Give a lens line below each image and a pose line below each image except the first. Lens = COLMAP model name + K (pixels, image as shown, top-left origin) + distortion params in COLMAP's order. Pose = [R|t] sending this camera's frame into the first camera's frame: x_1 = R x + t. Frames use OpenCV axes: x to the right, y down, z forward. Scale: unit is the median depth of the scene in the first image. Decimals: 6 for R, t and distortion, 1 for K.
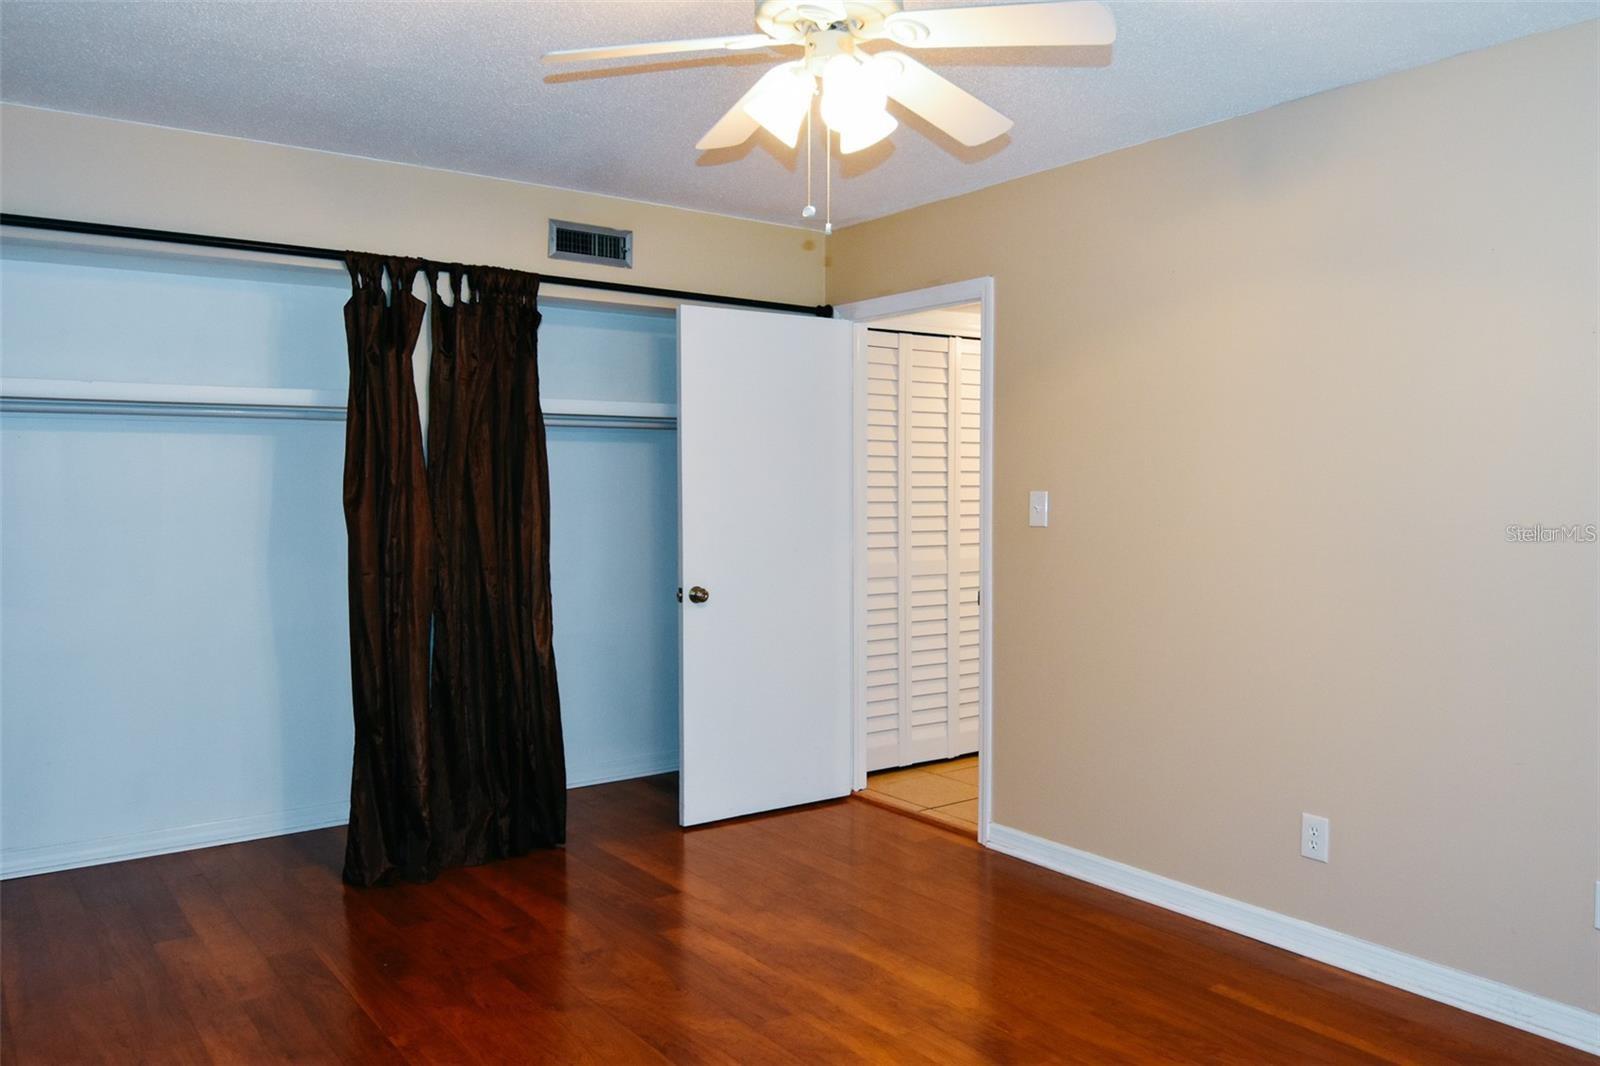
lens RADIAL K [[1230.7, 0, 796.3], [0, 1230.7, 516.4], [0, 0, 1]] dist [0.039422, -0.057139]
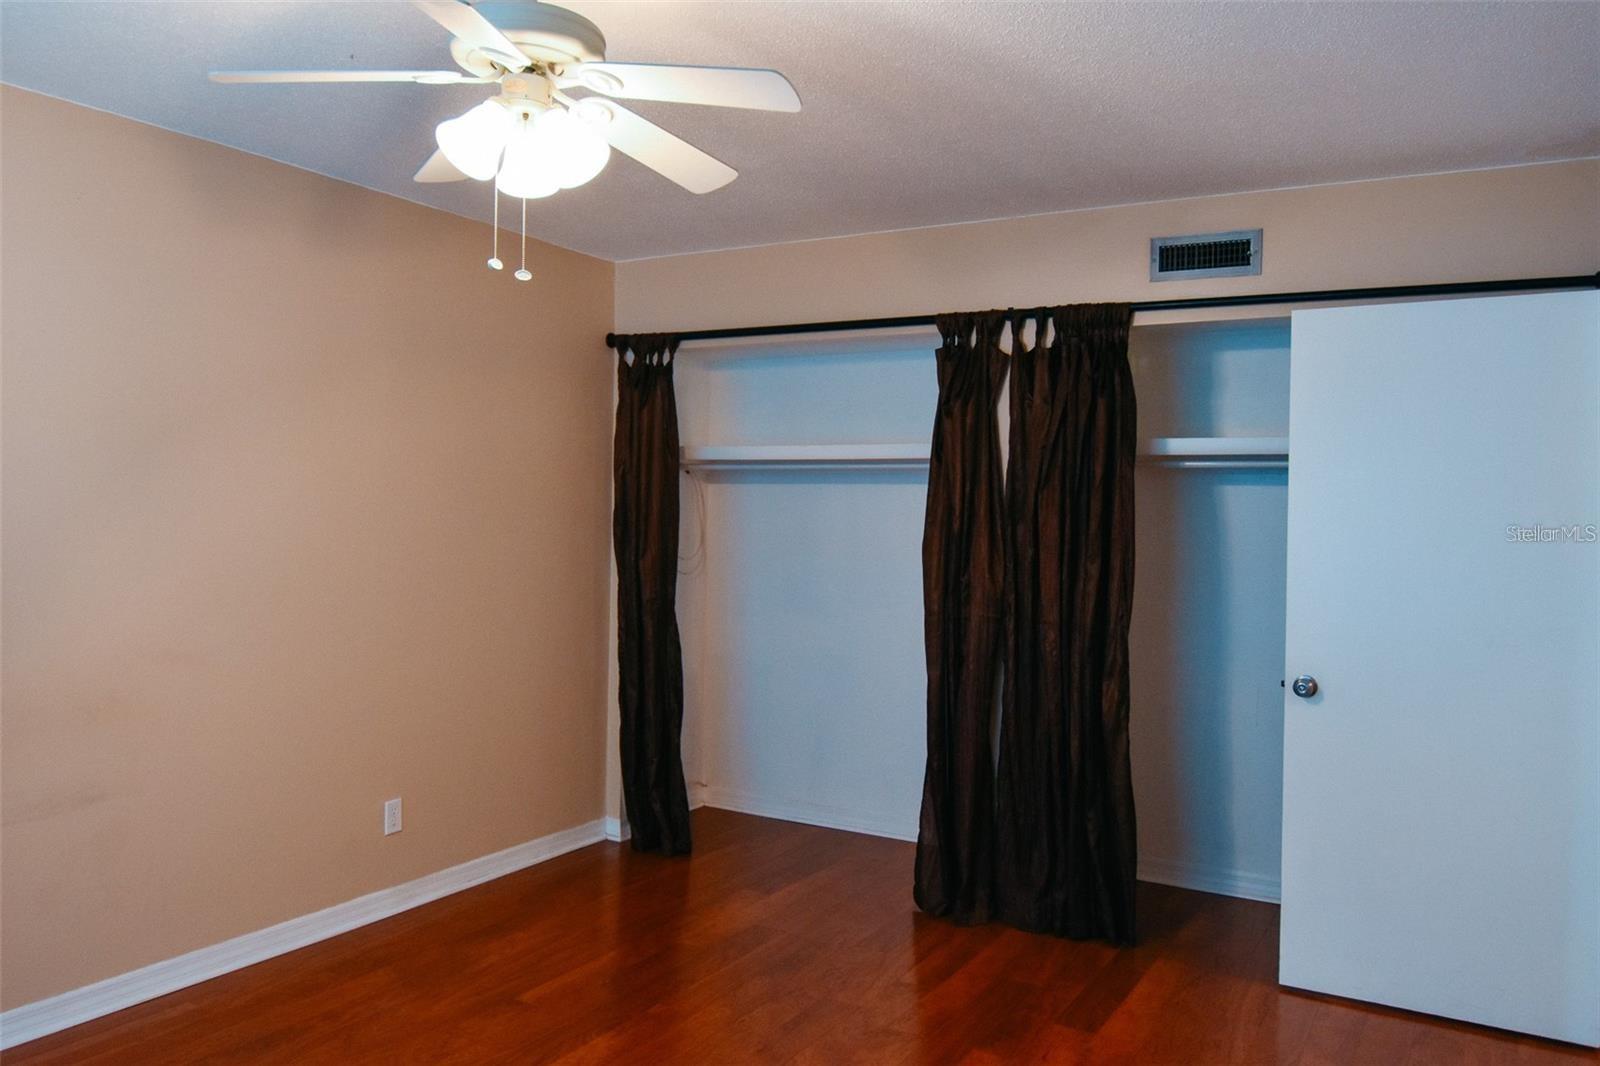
lens RADIAL K [[1230.7, 0, 796.3], [0, 1230.7, 516.4], [0, 0, 1]] dist [0.039422, -0.057139]
pose [[0.393255, 0.025115, -0.919086, 0.545048], [-0.035556, 0.999295, 0.012094, -0.044543], [0.918742, 0.027923, 0.393871, 0.440149]]
